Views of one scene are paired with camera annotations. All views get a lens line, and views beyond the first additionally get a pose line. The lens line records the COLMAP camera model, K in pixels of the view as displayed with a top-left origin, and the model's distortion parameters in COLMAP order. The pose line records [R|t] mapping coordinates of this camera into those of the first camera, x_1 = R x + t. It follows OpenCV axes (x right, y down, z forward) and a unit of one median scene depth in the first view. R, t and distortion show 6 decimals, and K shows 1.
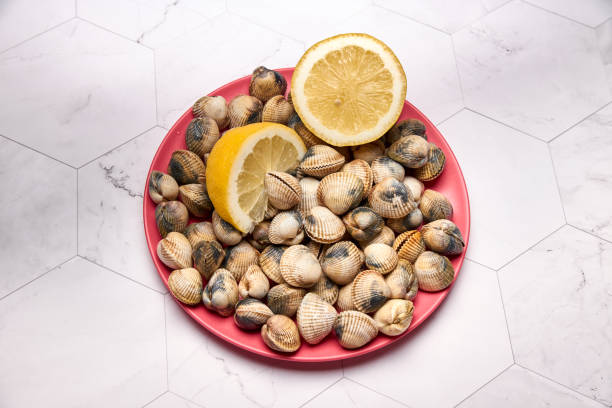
lens RADIAL K [[910.6, 0, 304.7], [0, 910.6, 209.7], [0, 0, 1]] dist [-0.070721, 0.000000]
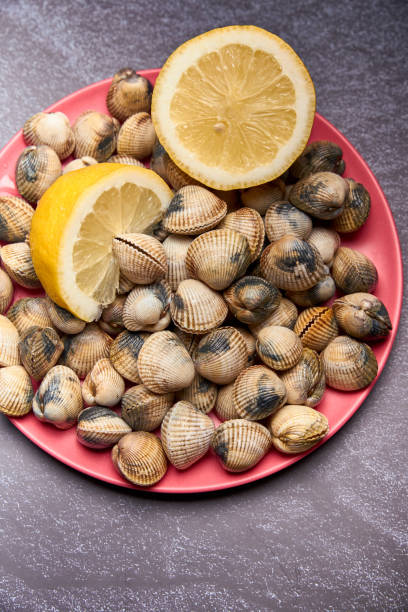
lens RADIAL K [[910.6, 0, 206.2], [0, 910.6, 300.8], [0, 0, 1]] dist [-0.070721, 0.000000]
pose [[0.999098, -0.000936, -0.042463, 0.059061], [0.008913, 0.982117, 0.188060, -0.123604], [0.041528, -0.188269, 0.981239, 0.291686]]
